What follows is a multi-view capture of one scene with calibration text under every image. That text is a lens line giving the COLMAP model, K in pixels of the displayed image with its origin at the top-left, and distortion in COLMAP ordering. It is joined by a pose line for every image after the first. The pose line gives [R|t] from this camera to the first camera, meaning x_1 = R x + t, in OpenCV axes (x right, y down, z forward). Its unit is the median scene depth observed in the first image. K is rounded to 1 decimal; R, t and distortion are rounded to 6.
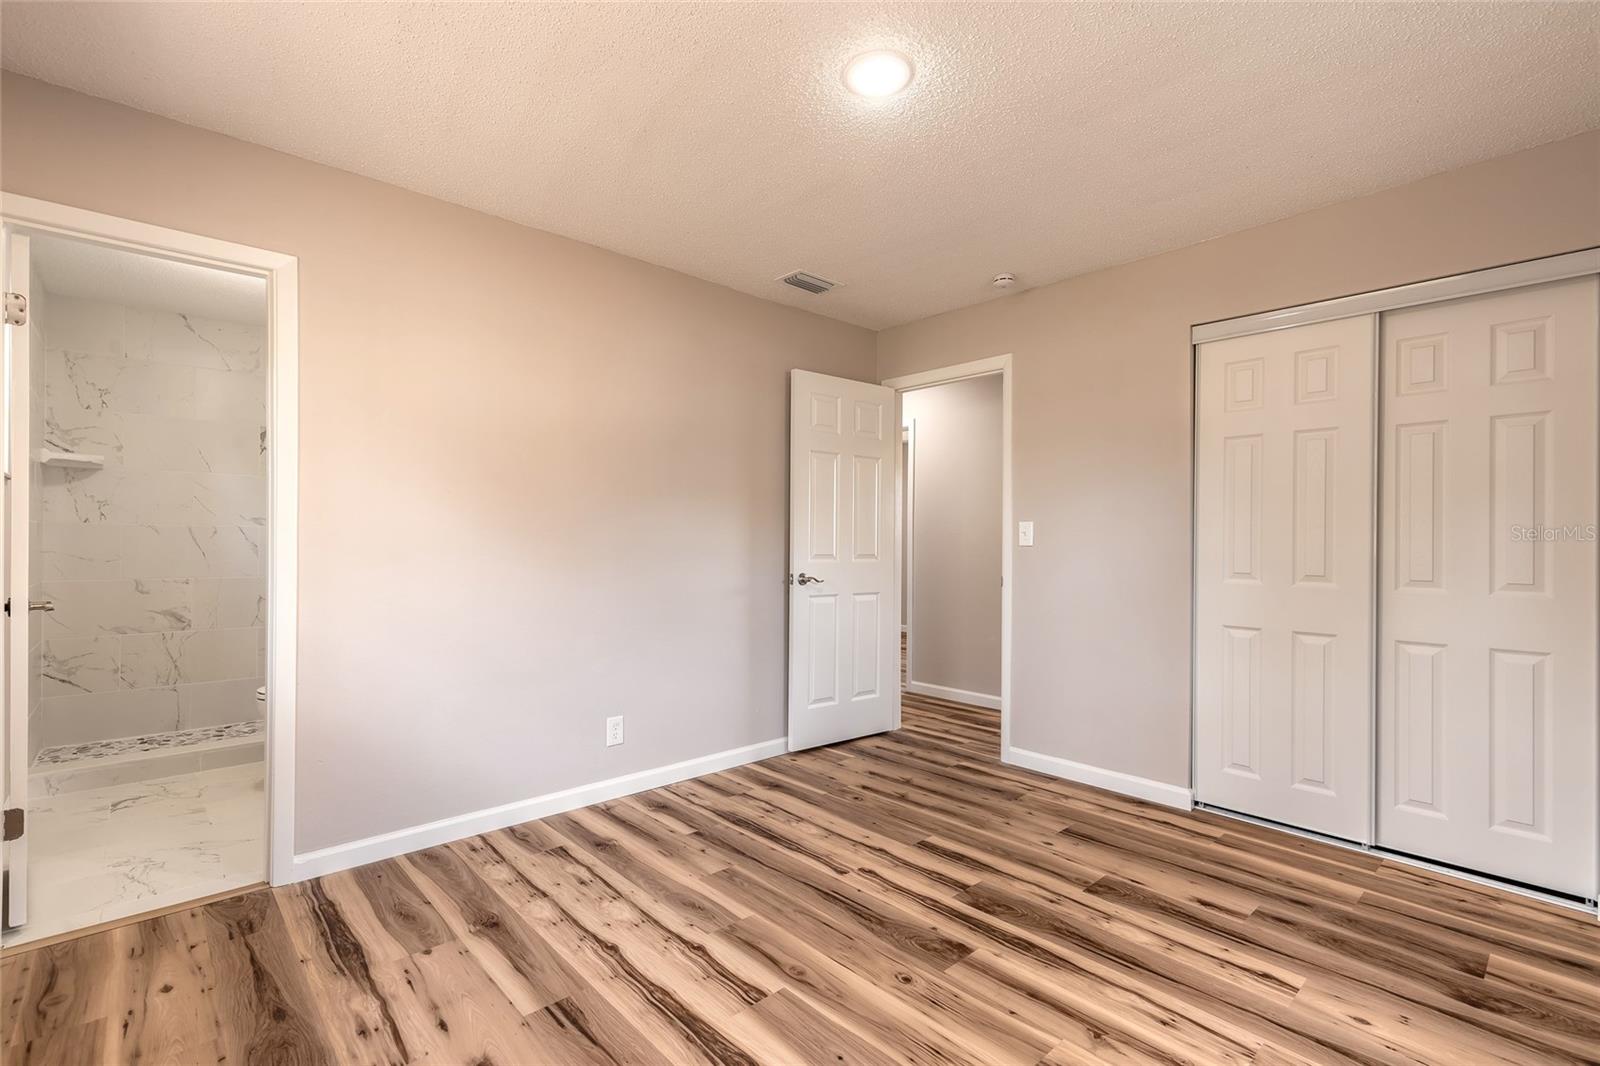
lens RADIAL K [[721.3, 0, 802.6], [0, 721.3, 536.7], [0, 0, 1]] dist [0.010045, -0.003202]
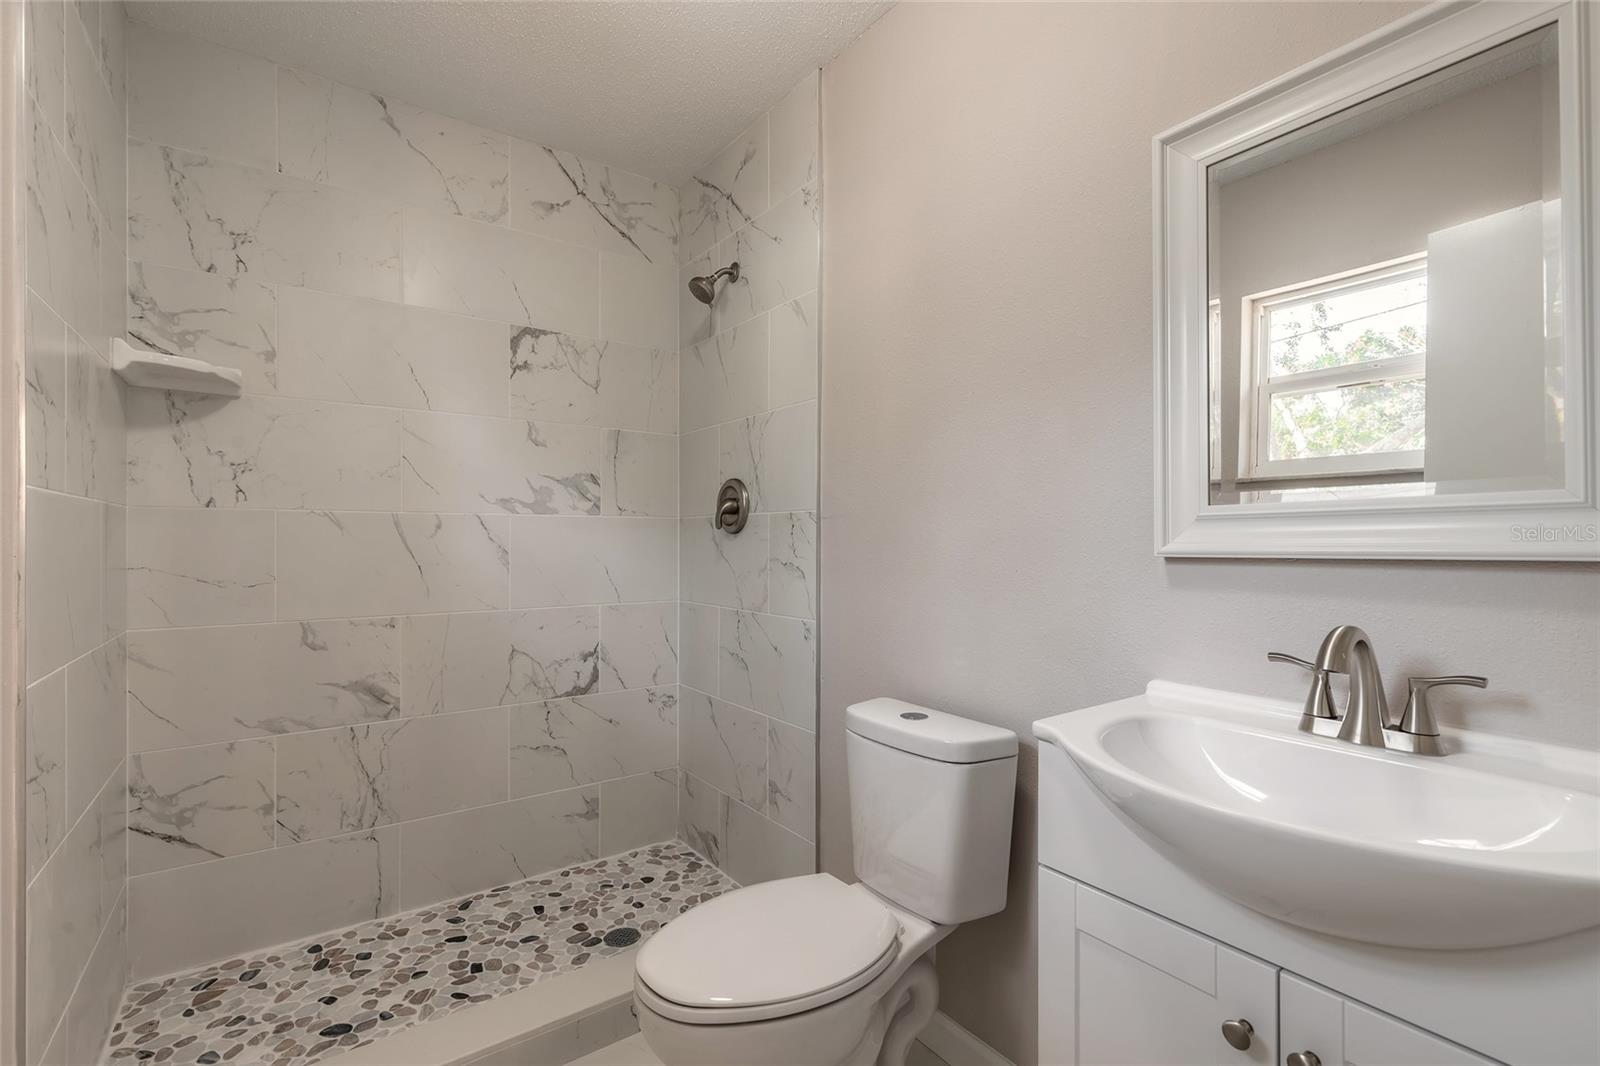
lens RADIAL K [[721.3, 0, 797.4], [0, 721.3, 534.4], [0, 0, 1]] dist [0.010045, -0.003202]
pose [[0.992970, -0.003629, -0.118308, -0.539484], [0.004492, 0.999965, 0.007032, -0.002947], [0.118278, -0.007514, 0.992952, 0.565142]]
